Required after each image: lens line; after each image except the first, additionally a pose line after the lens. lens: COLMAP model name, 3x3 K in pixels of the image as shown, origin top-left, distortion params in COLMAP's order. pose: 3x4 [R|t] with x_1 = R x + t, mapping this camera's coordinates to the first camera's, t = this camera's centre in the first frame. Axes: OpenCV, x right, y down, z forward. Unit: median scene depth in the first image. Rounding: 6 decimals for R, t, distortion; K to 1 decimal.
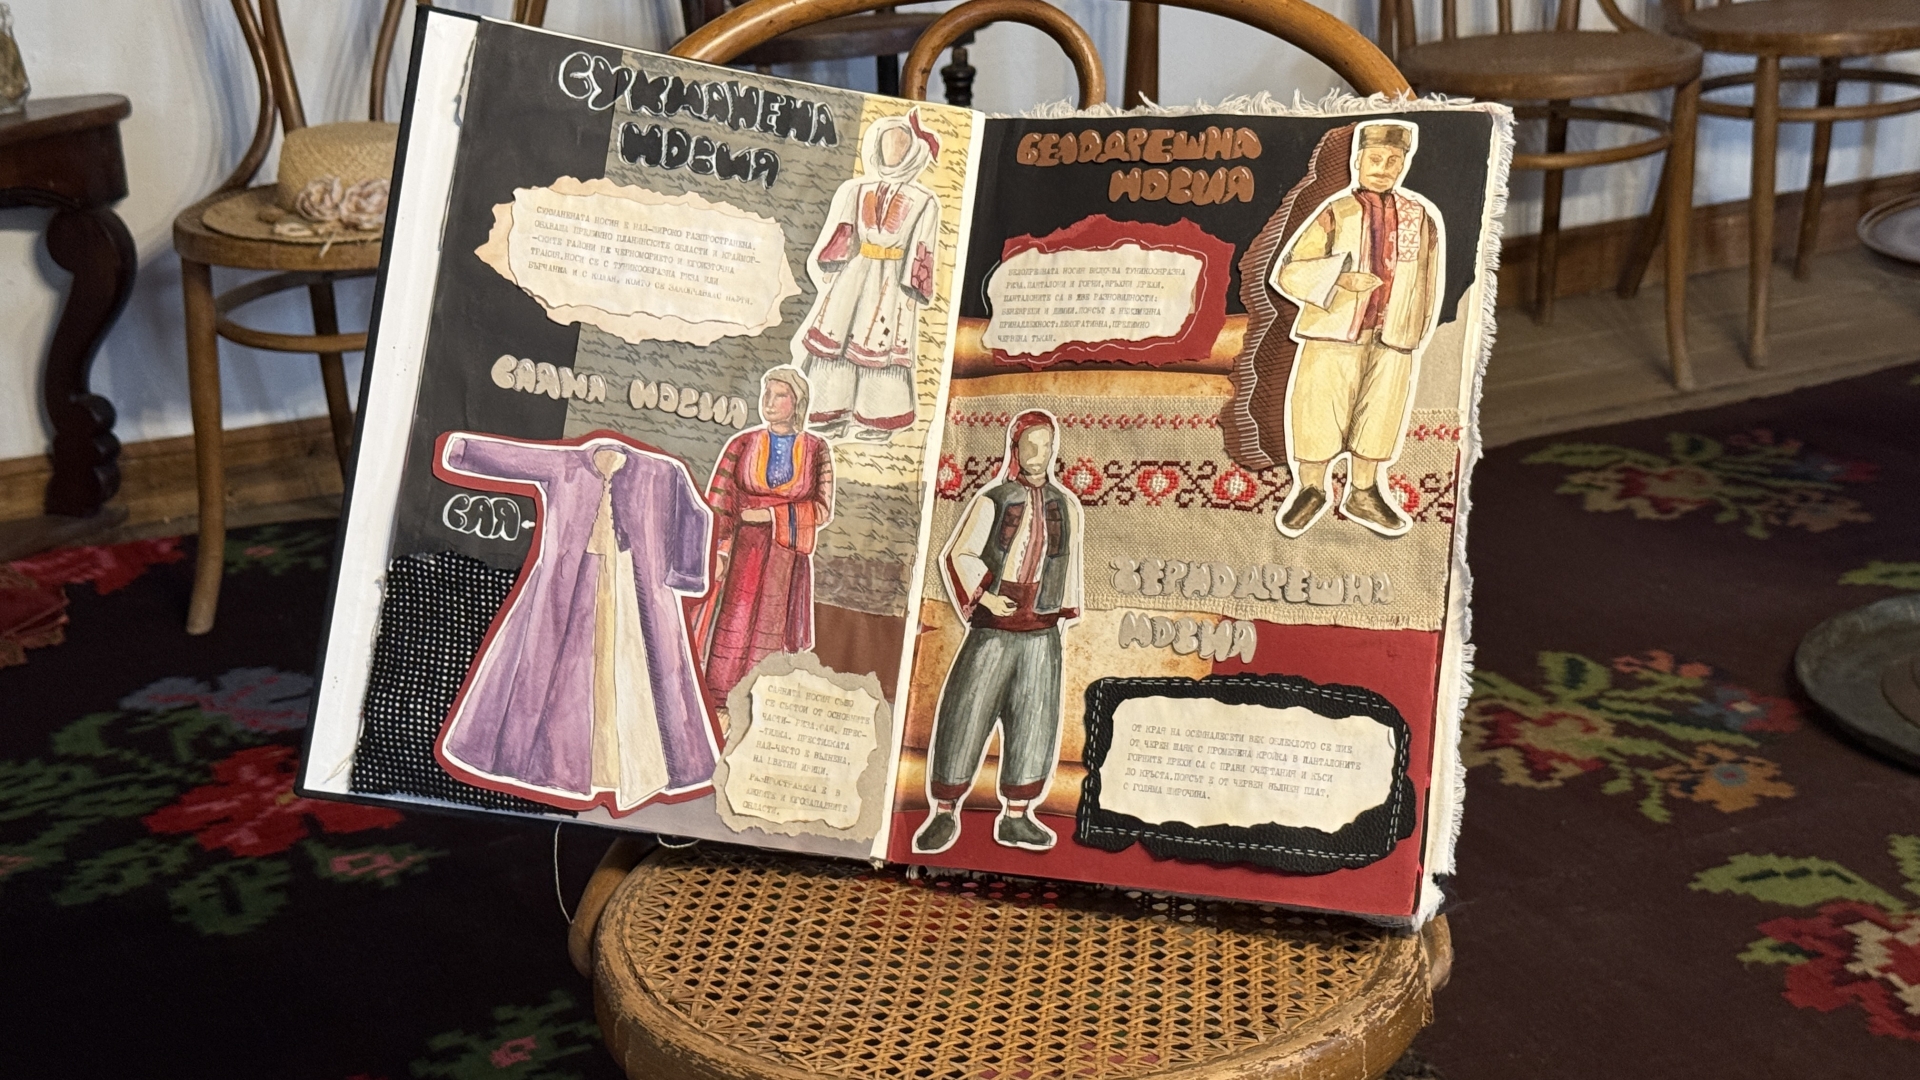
lens RADIAL K [[2666.8, 0, 966.8], [0, 2666.8, 553.7], [0, 0, 1]] dist [0.168821, -0.273034]
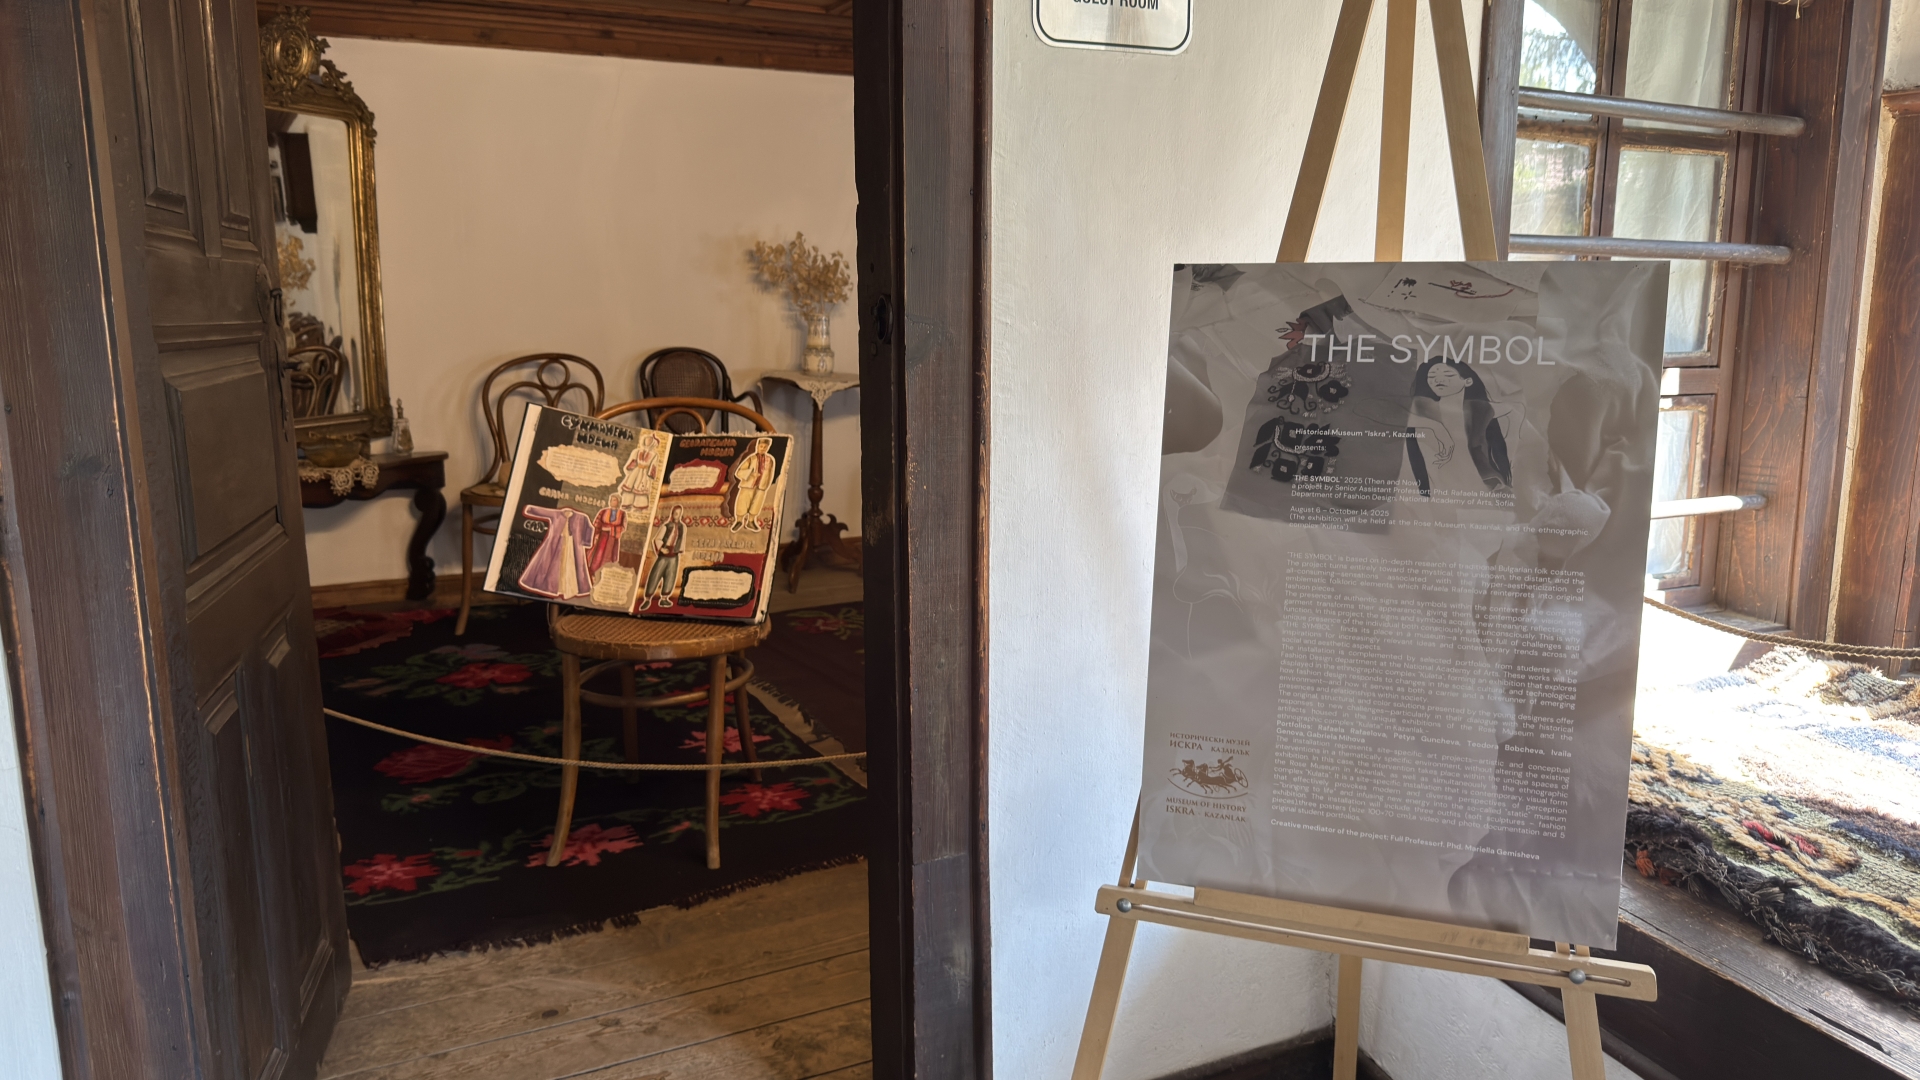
lens RADIAL K [[1333.5, 0, 966.1], [0, 1333.5, 550.3], [0, 0, 1]] dist [0.186194, -0.455017]
pose [[0.996885, 0.028935, 0.073363, 0.314322], [-0.018436, 0.989988, -0.139942, 0.292018], [-0.076677, 0.138153, 0.987438, -1.037628]]
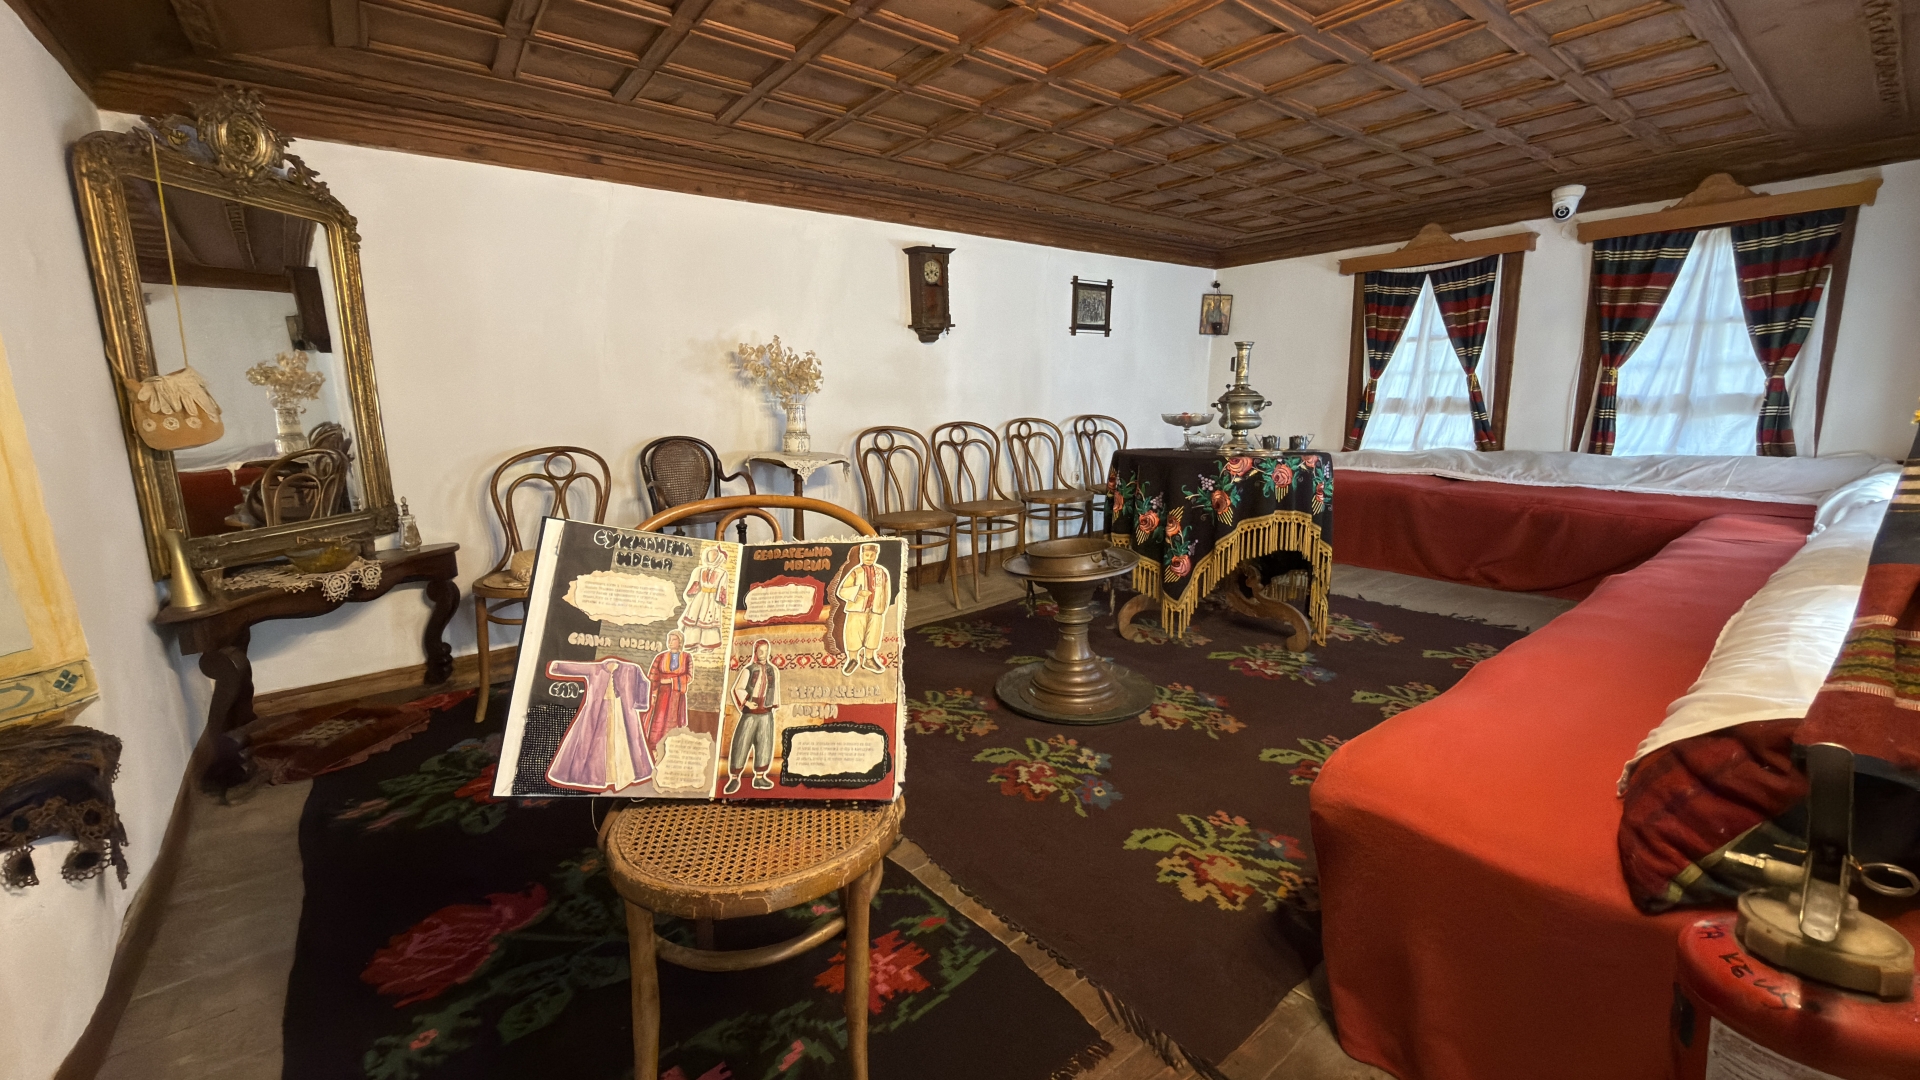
lens RADIAL K [[761.8, 0, 961.7], [0, 761.8, 536.0], [0, 0, 1]] dist [-0.001931, -0.000186]
pose [[0.963193, -0.030793, 0.267041, 0.016418], [0.071874, 0.986750, -0.145461, -0.027022], [-0.259023, 0.159300, 0.952644, 0.086857]]
